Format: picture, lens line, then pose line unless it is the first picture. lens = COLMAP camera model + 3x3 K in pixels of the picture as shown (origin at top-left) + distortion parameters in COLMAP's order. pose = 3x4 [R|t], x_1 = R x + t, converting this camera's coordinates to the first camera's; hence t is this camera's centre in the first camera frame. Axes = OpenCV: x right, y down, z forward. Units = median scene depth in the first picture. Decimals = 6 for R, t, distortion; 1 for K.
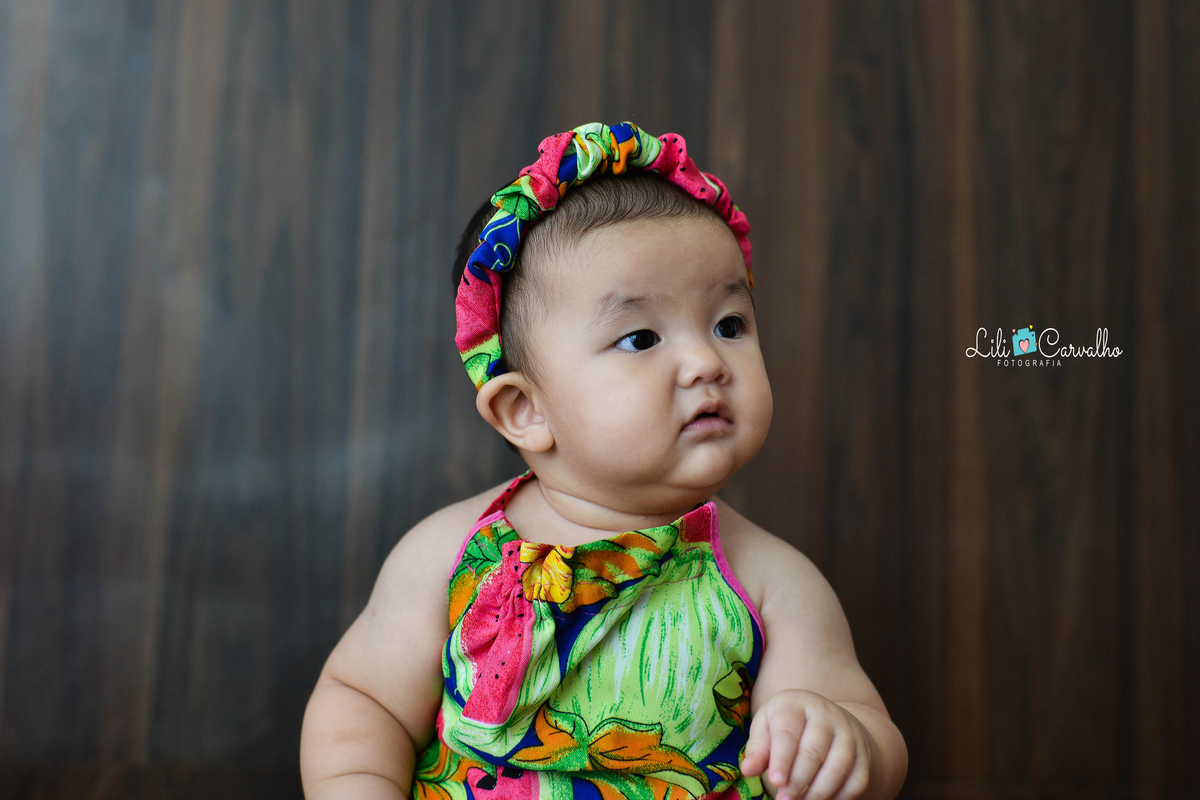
lens RADIAL K [[1731.8, 0, 600.0], [0, 1731.8, 400.0], [0, 0, 1]] dist [-0.002030, -0.015982]
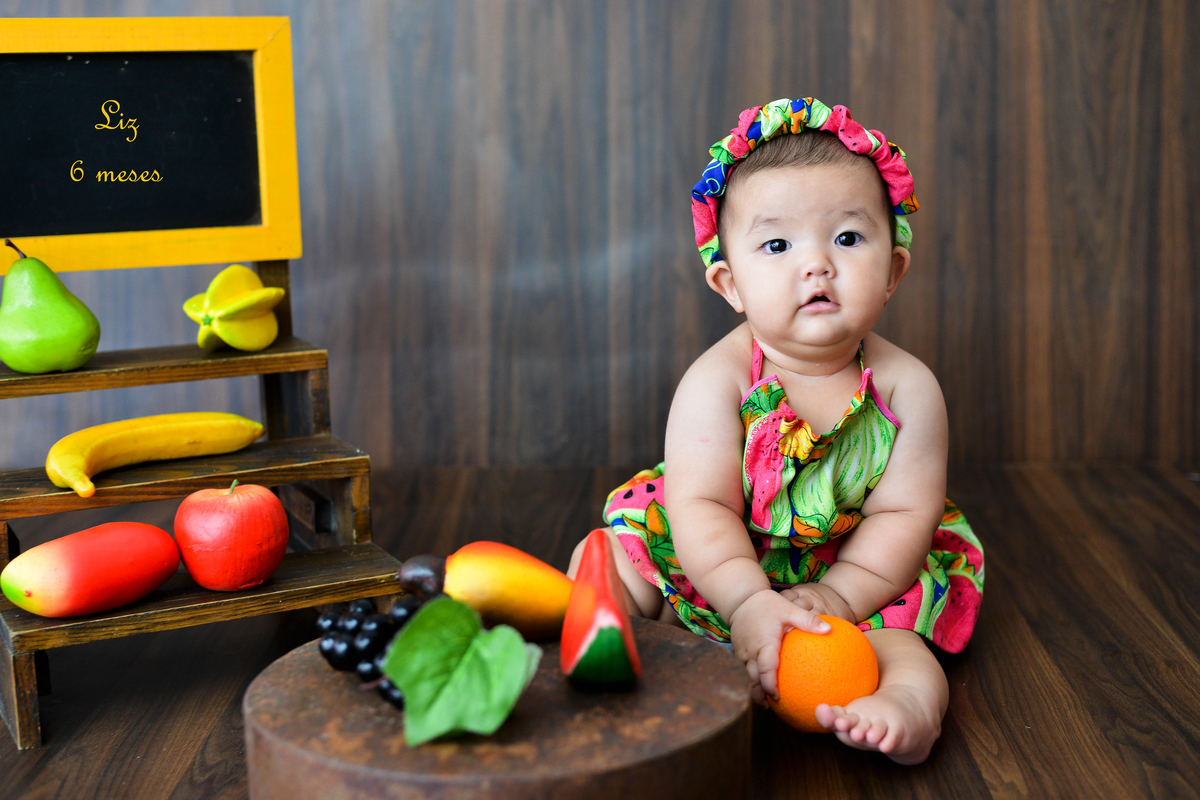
lens RADIAL K [[1667.0, 0, 564.3], [0, 1667.0, 413.2], [0, 0, 1]] dist [-0.003197, -0.005380]
pose [[0.992230, -0.035630, -0.119206, -0.017312], [0.053539, 0.987146, 0.150589, -0.052520], [0.112309, -0.155801, 0.981383, -0.417072]]
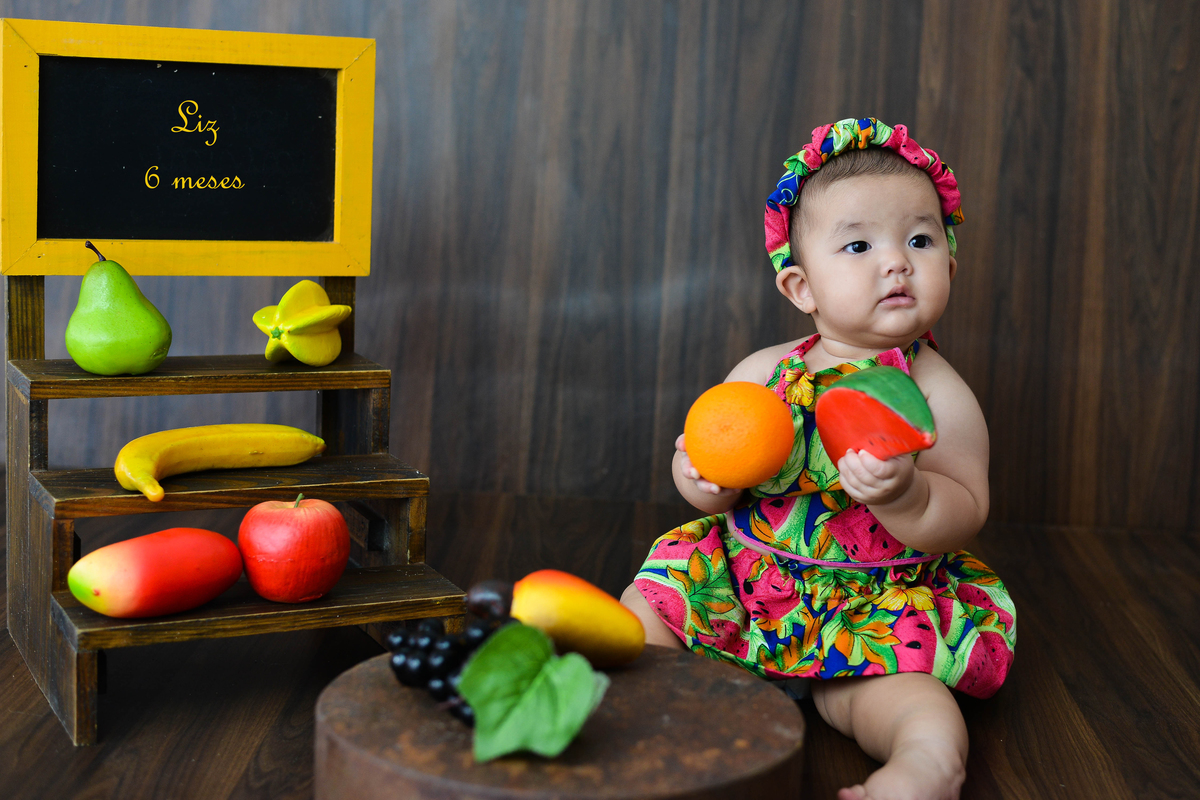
lens RADIAL K [[1755.4, 0, 615.5], [0, 1755.4, 393.2], [0, 0, 1]] dist [-0.008417, 0.015767]
pose [[0.994665, 0.026887, -0.099594, -0.033462], [-0.014358, 0.992123, 0.124441, -0.065716], [0.102155, -0.122347, 0.987216, -0.475580]]
